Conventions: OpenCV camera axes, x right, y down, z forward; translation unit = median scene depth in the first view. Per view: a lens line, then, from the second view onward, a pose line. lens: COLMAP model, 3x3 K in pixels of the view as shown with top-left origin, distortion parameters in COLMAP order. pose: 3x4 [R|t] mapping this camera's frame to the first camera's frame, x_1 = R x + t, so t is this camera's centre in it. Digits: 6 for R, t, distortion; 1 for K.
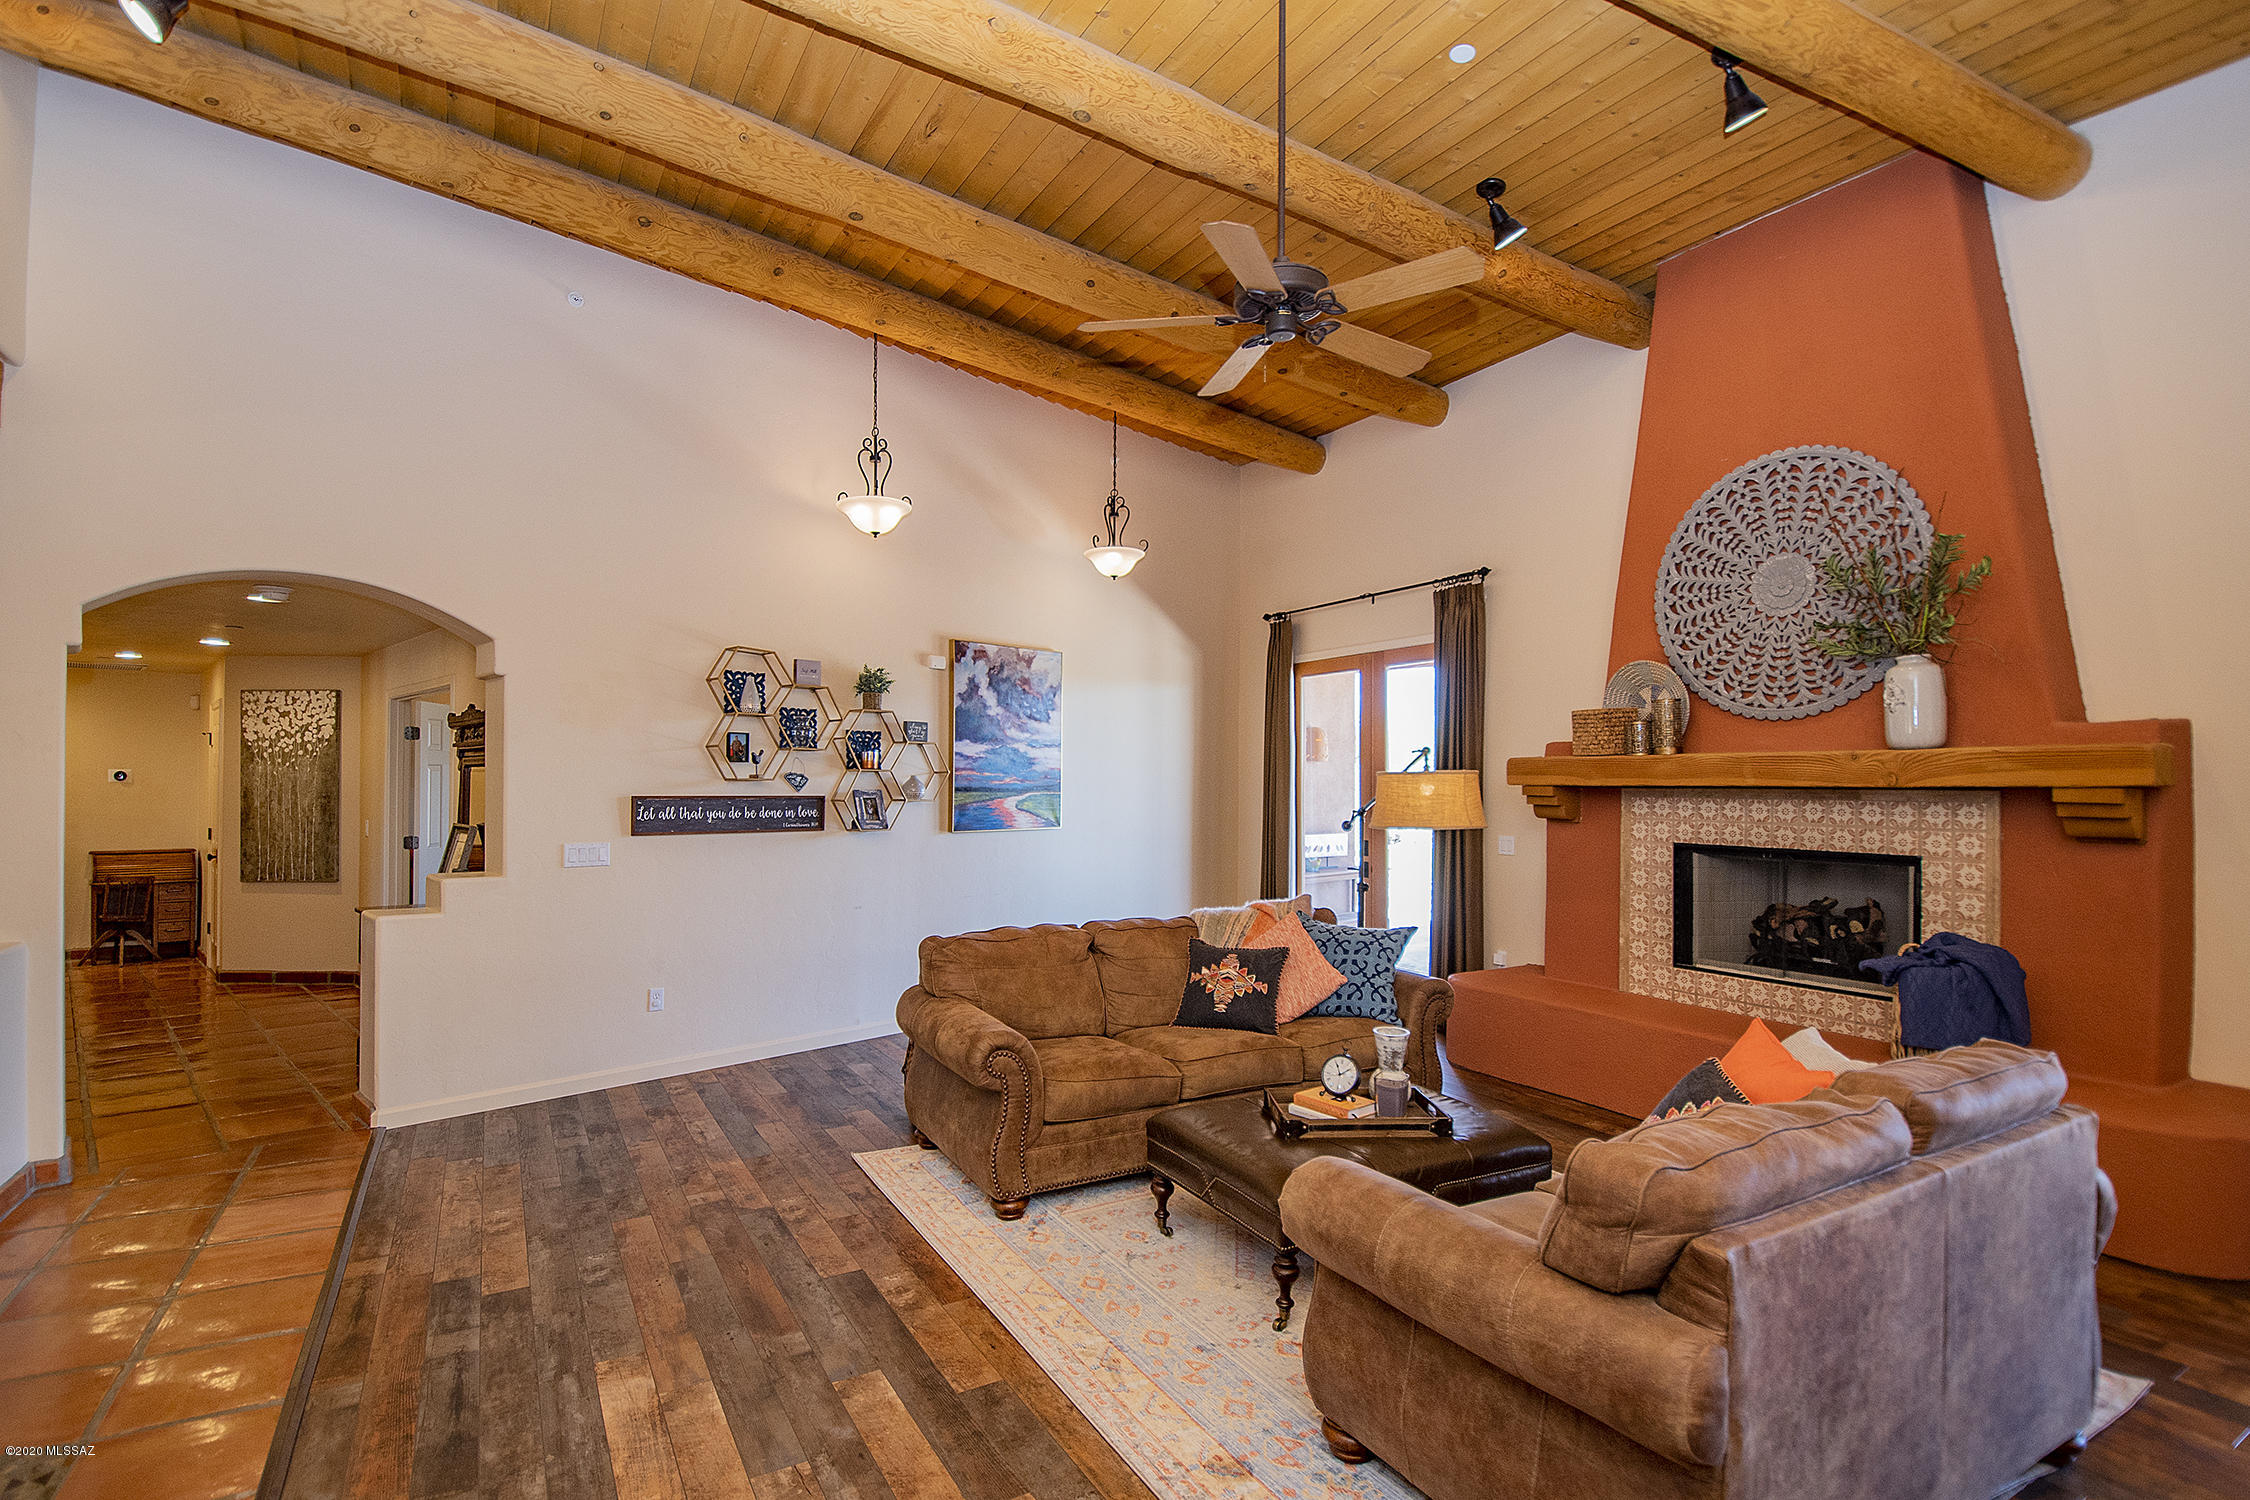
lens RADIAL K [[1065.9, 0, 1135.8], [0, 1065.9, 778.4], [0, 0, 1]] dist [0.021924, -0.024465]
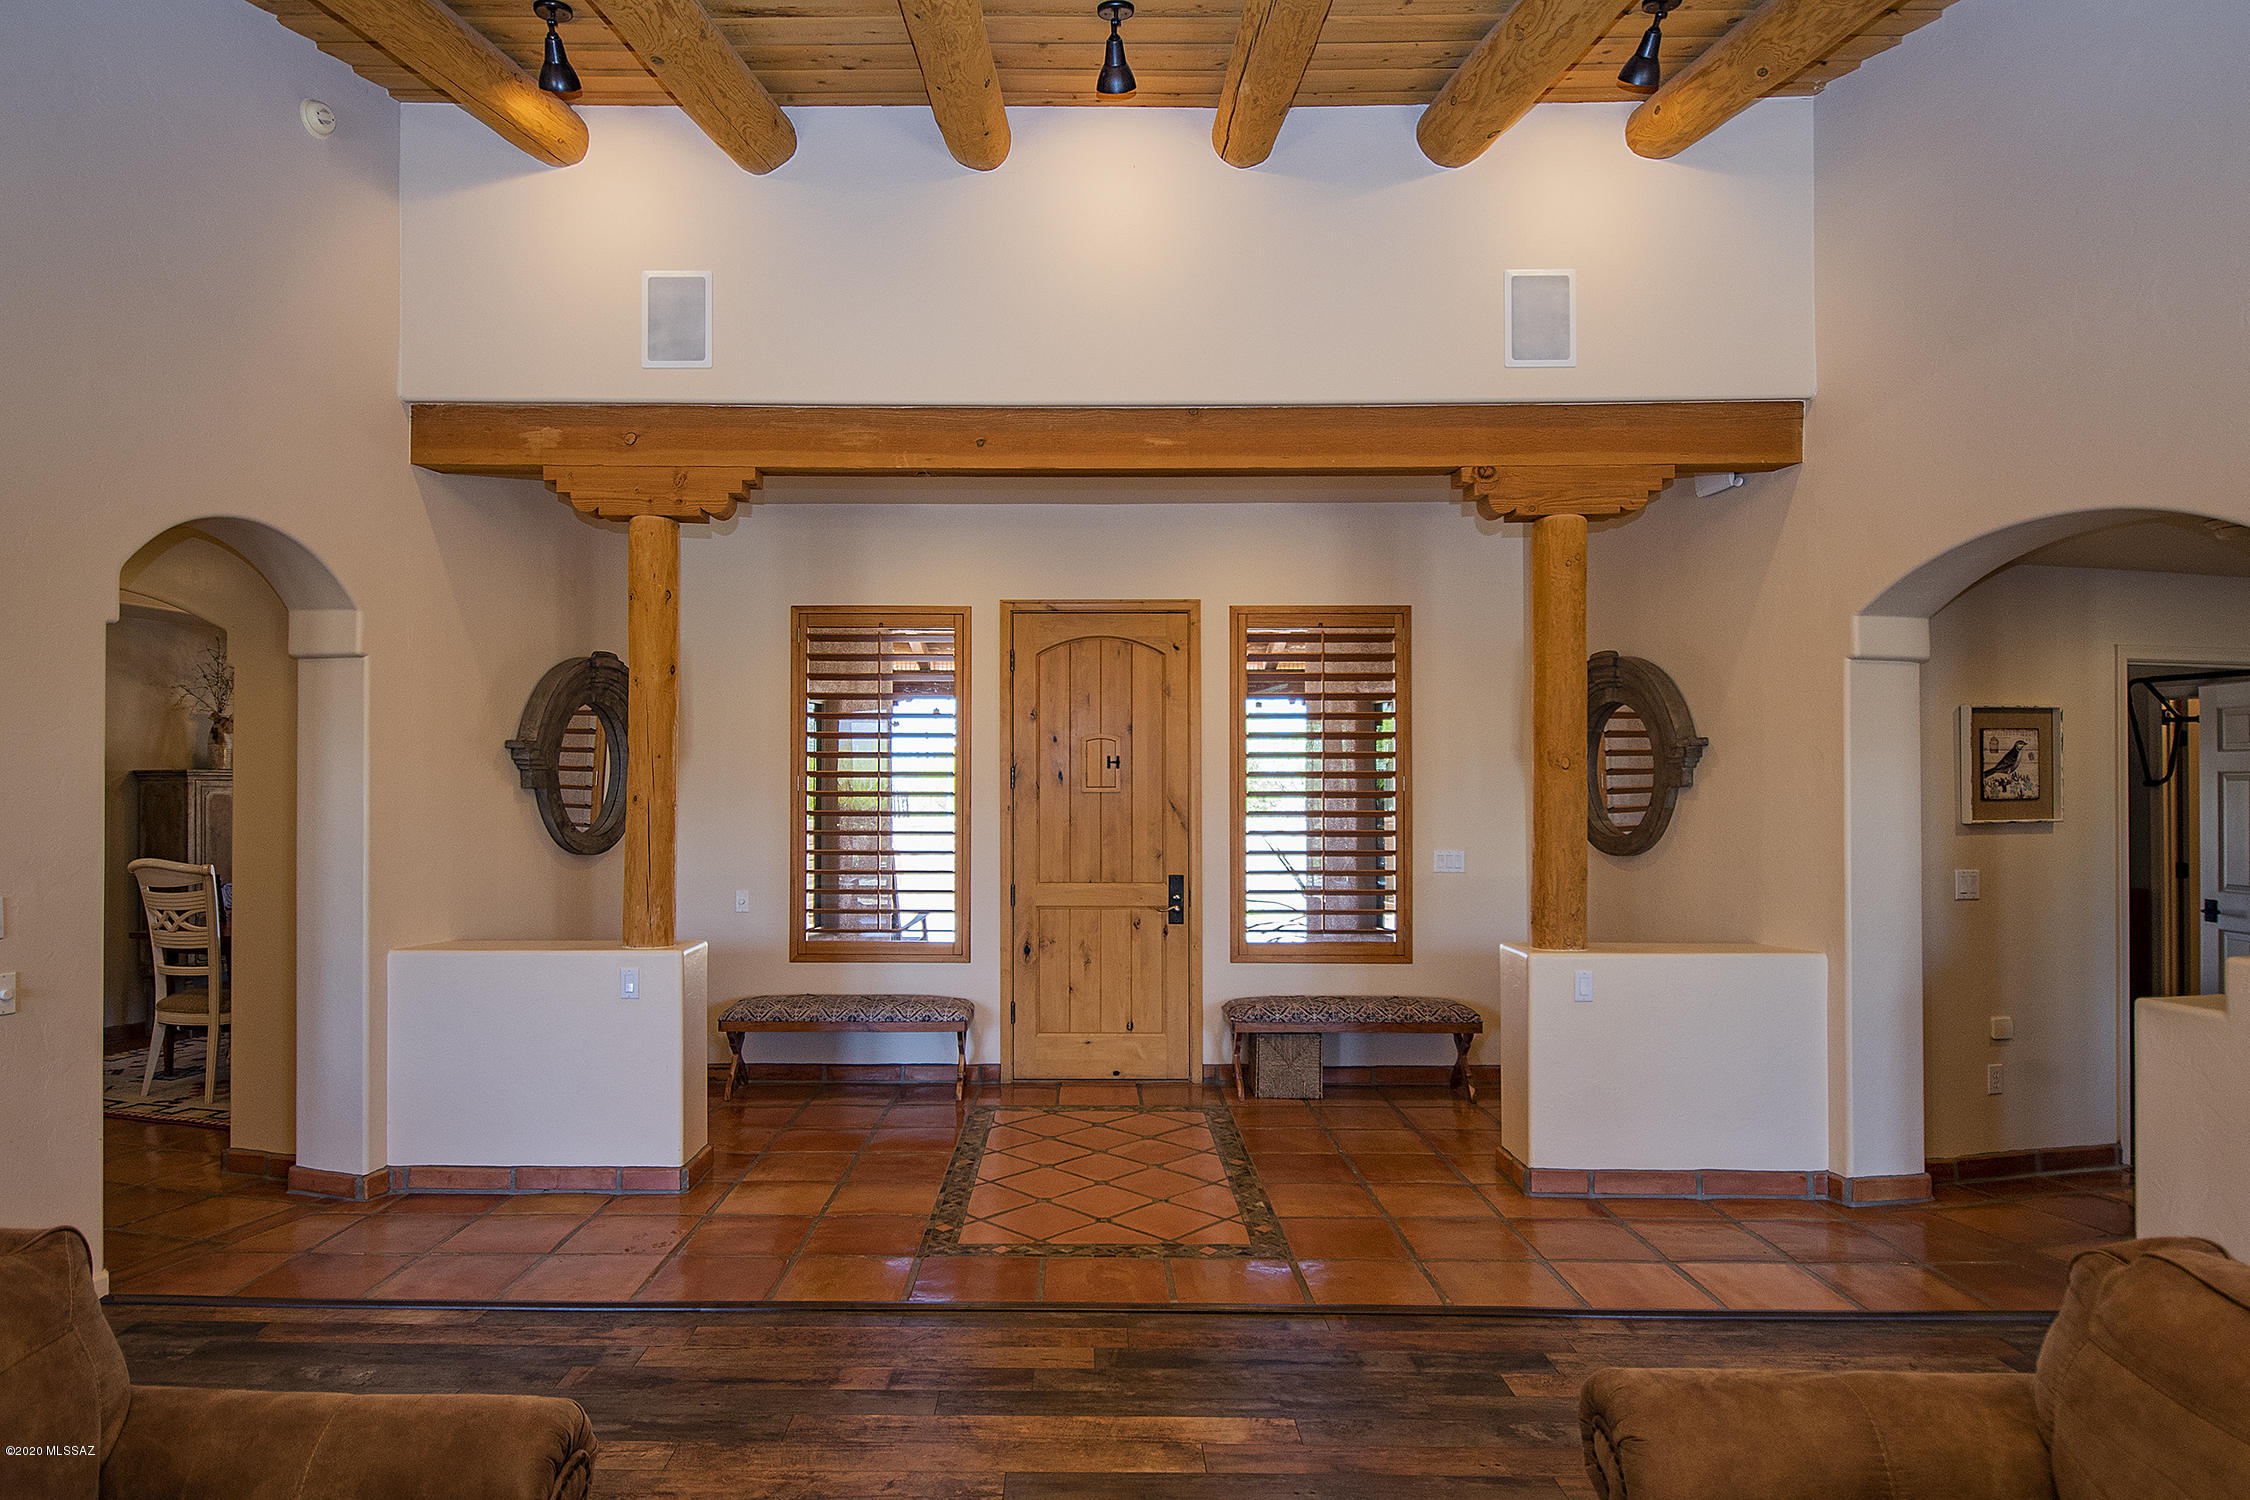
lens RADIAL K [[1294.2, 0, 1069.4], [0, 1294.2, 776.7], [0, 0, 1]] dist [0.007831, 0.000377]
pose [[-0.521180, -0.015525, -0.853306, 0.286806], [0.000651, 0.999827, -0.018589, 0.004471], [0.853447, -0.010244, -0.521079, 0.721511]]
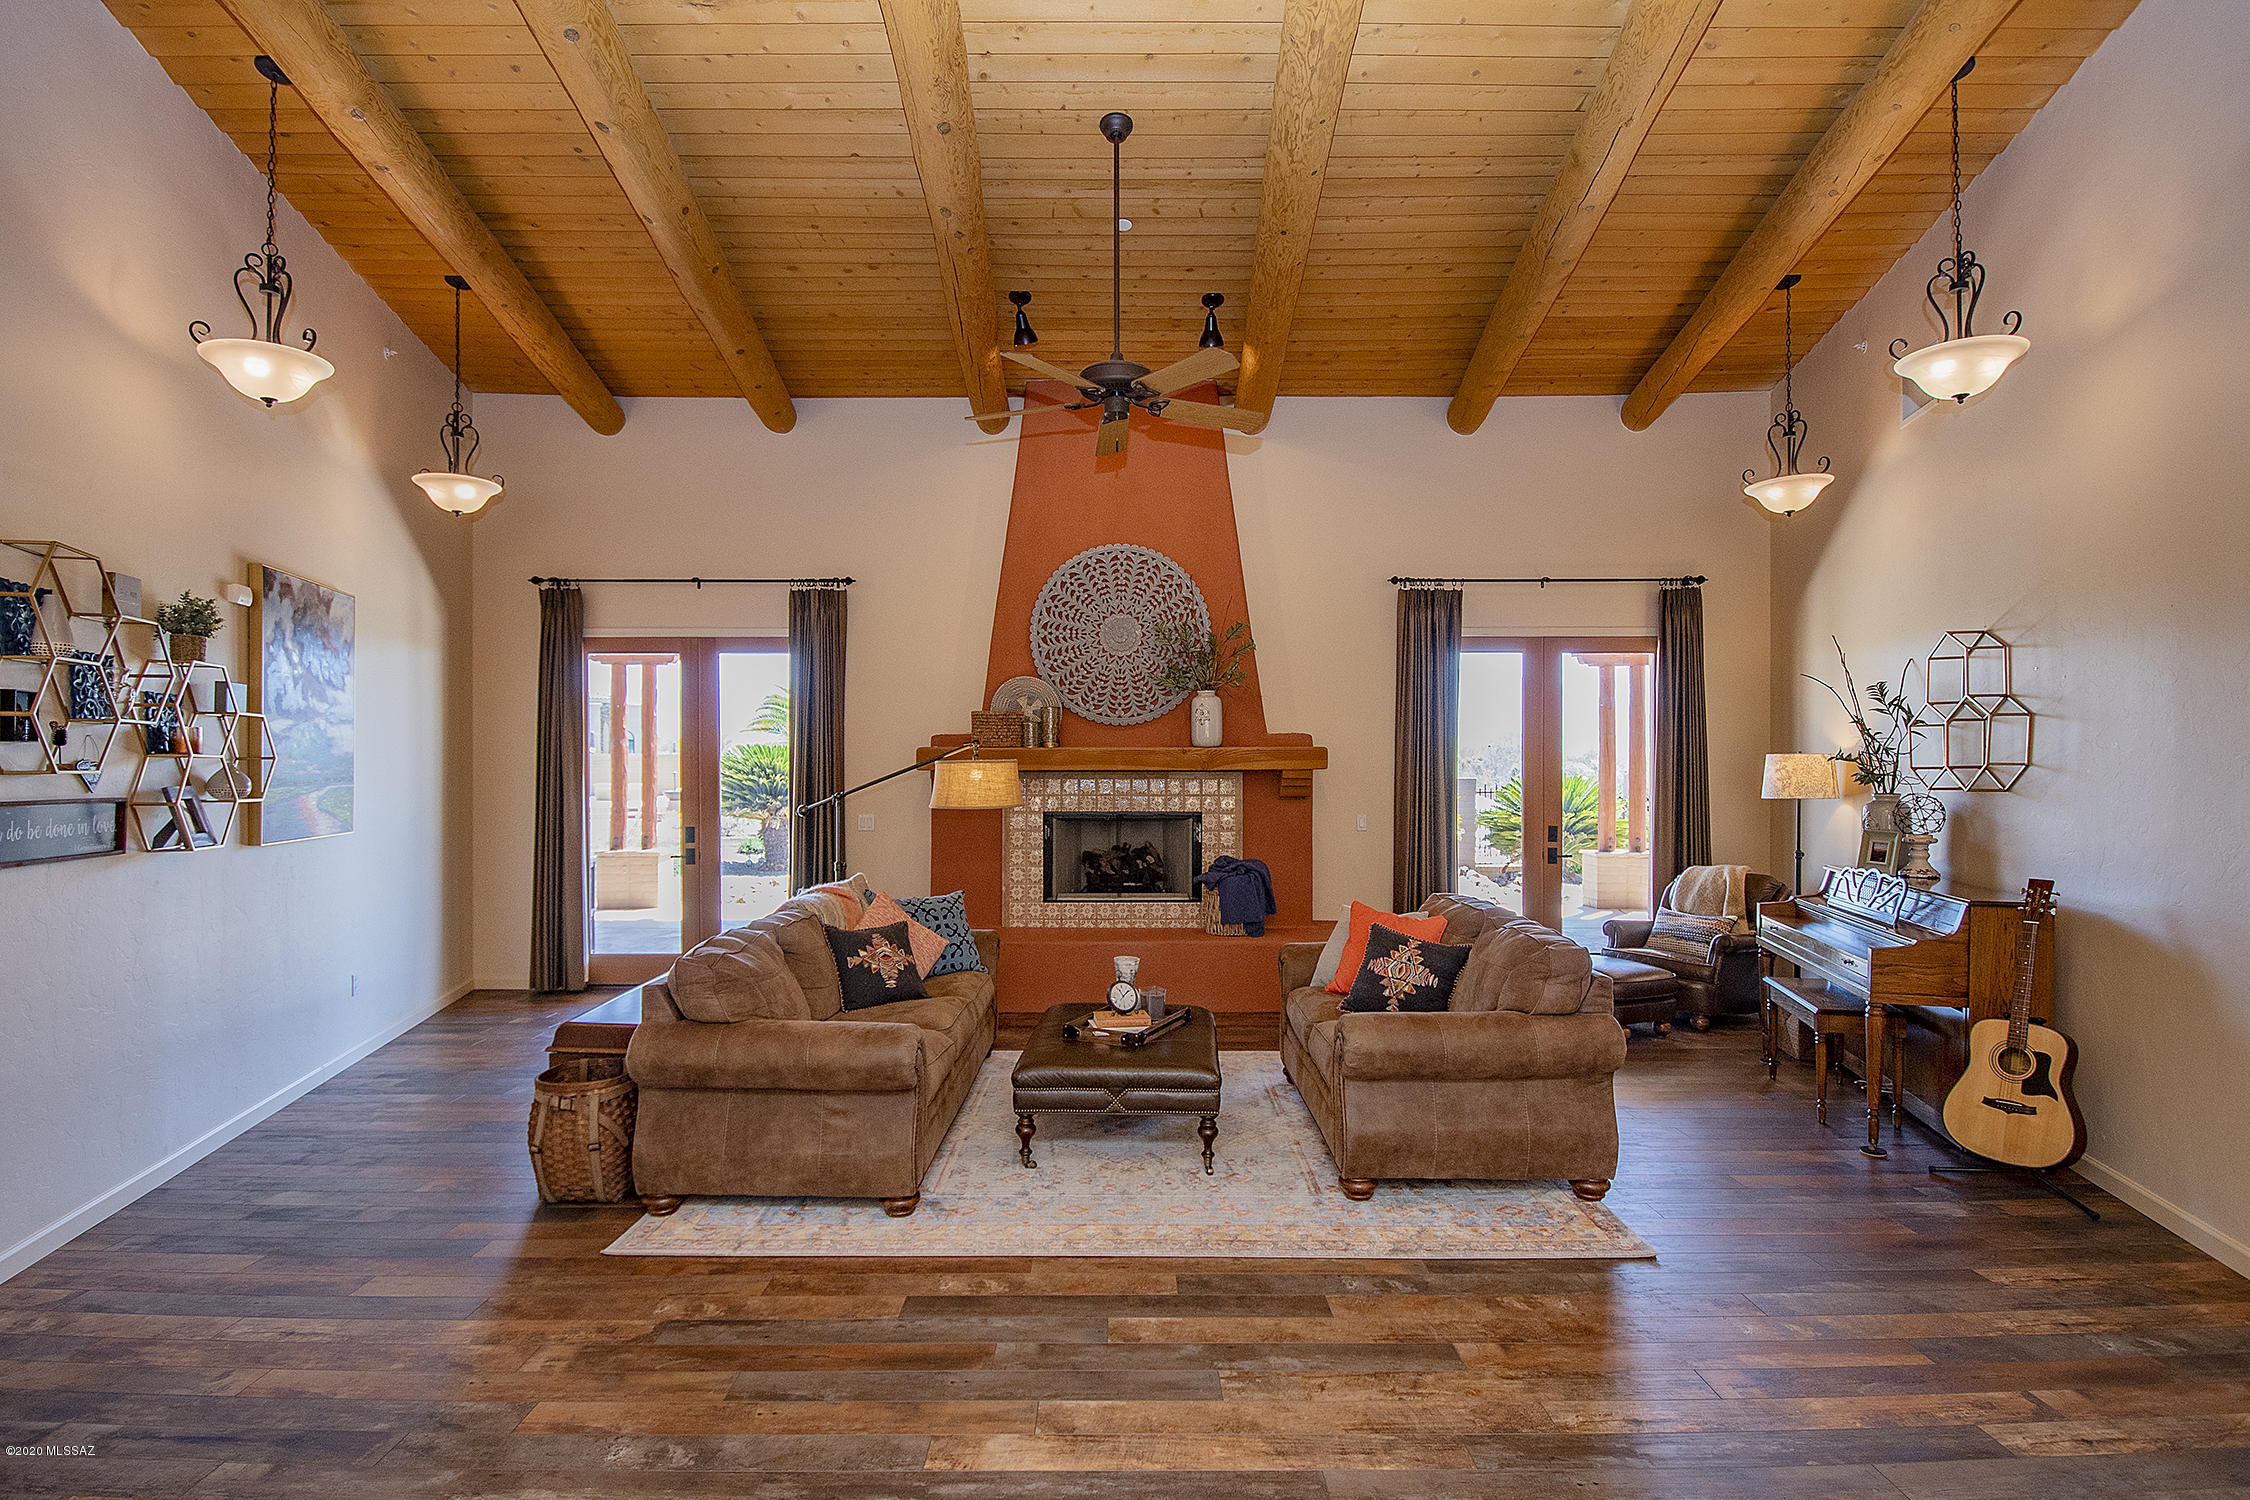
lens RADIAL K [[1043.5, 0, 1113.3], [0, 1043.5, 771.9], [0, 0, 1]] dist [0.018250, -0.024223]
pose [[0.514276, -0.009762, 0.857569, -0.571843], [-0.001029, 0.999927, 0.011999, -0.006661], [-0.857624, -0.007053, 0.514229, 0.228382]]
